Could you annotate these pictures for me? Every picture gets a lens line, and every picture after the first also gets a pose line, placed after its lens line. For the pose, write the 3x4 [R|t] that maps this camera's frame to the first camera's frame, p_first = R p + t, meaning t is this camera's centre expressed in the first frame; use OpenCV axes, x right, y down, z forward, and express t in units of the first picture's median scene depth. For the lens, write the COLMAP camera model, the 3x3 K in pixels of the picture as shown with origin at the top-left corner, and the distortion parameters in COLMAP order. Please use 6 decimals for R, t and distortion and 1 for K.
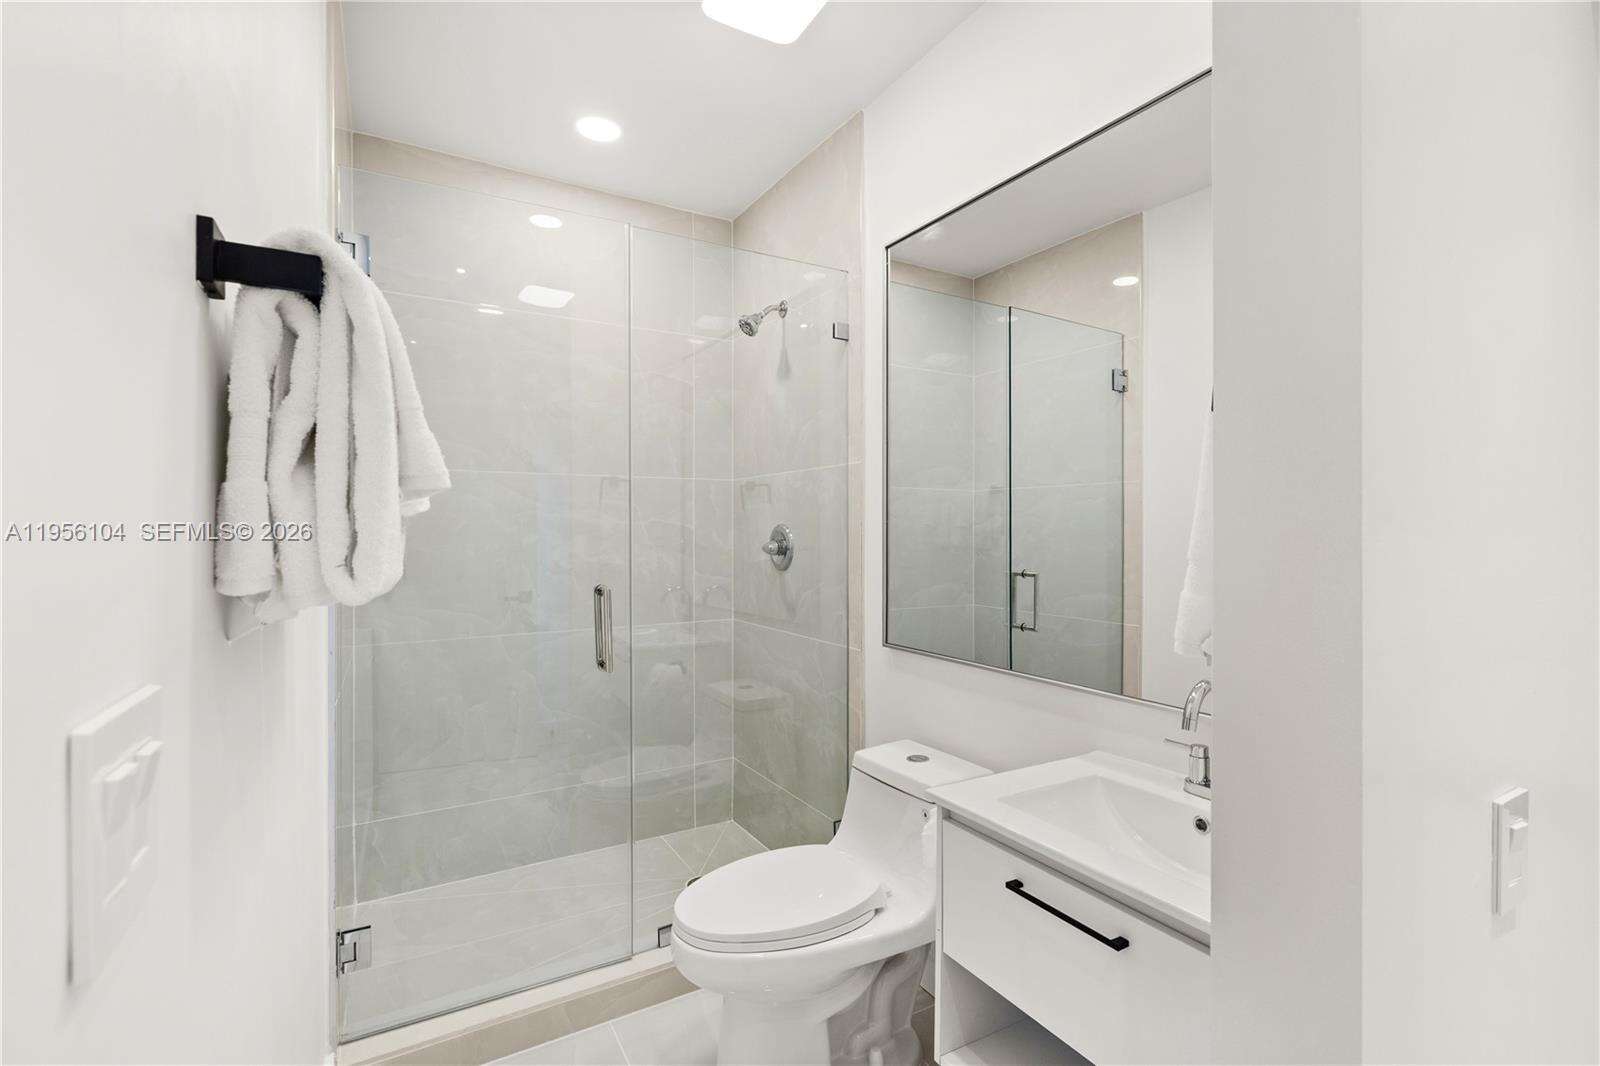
lens RADIAL K [[724.6, 0, 792.3], [0, 724.6, 539.6], [0, 0, 1]] dist [-0.000675, -0.000142]
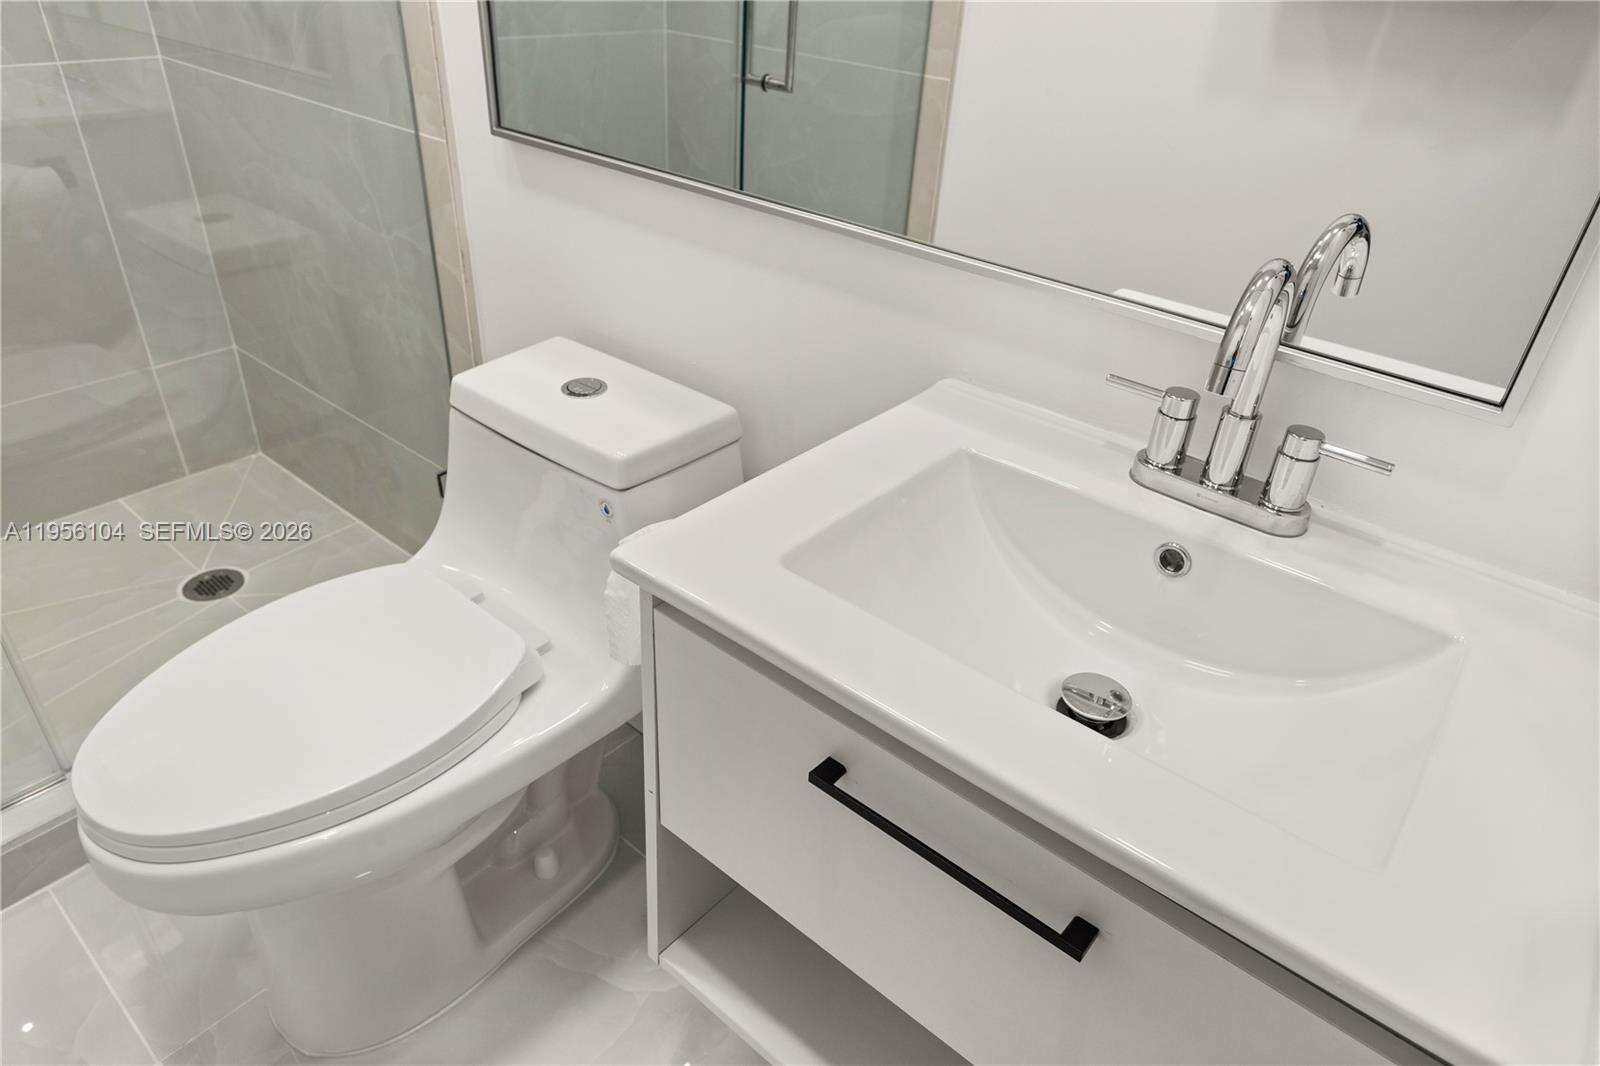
lens RADIAL K [[969.8, 0, 786.7], [0, 969.8, 548.4], [0, 0, 1]] dist [-0.002931, -0.001871]
pose [[0.932876, -0.152089, 0.326513, 0.055913], [-0.053637, 0.837723, 0.543455, 0.022727], [-0.356181, -0.524490, 0.773334, 0.307915]]
